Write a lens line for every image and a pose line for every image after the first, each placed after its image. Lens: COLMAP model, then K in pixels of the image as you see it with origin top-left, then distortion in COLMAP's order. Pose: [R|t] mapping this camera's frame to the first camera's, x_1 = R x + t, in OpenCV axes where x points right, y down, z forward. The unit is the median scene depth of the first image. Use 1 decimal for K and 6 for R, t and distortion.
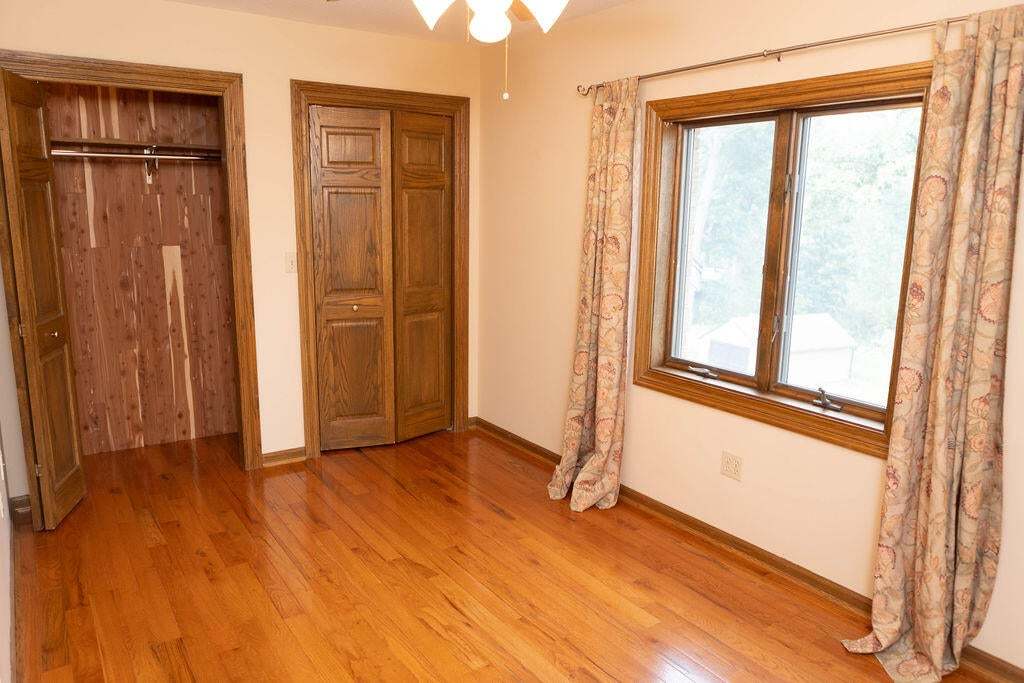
lens RADIAL K [[716.0, 0, 512.0], [0, 716.0, 341.5], [0, 0, 1]] dist [-0.034342, 0.002908]
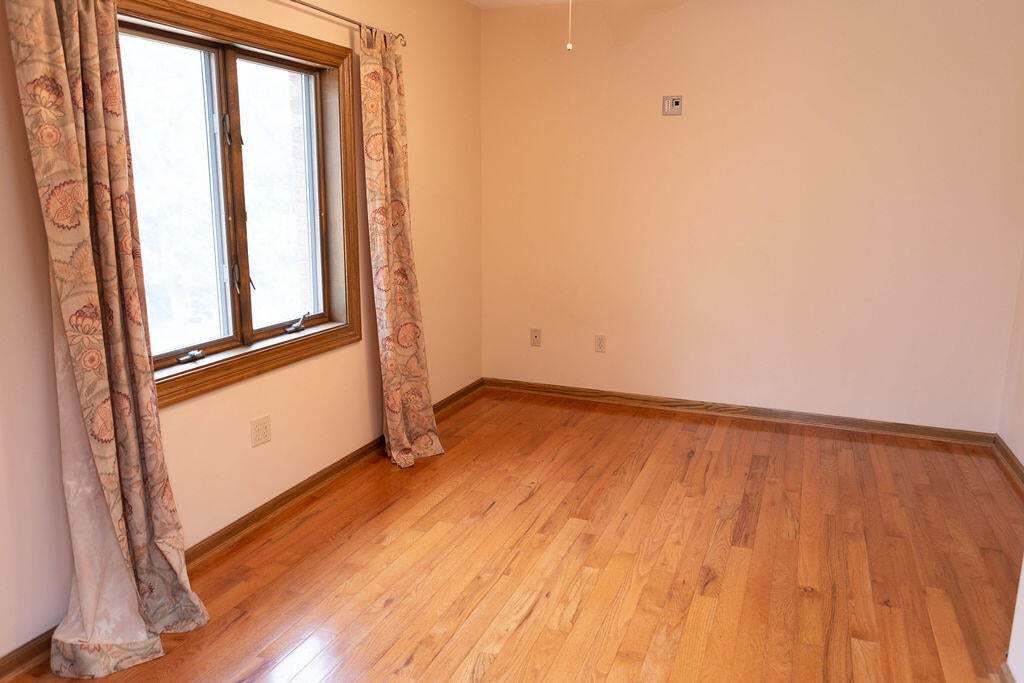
lens RADIAL K [[716.0, 0, 512.0], [0, 716.0, 341.5], [0, 0, 1]] dist [-0.034342, 0.002908]
pose [[-0.547211, -0.191654, 0.814757, -0.637152], [0.150025, 0.935208, 0.320748, -0.193112], [-0.823440, 0.297750, -0.483003, 1.200210]]
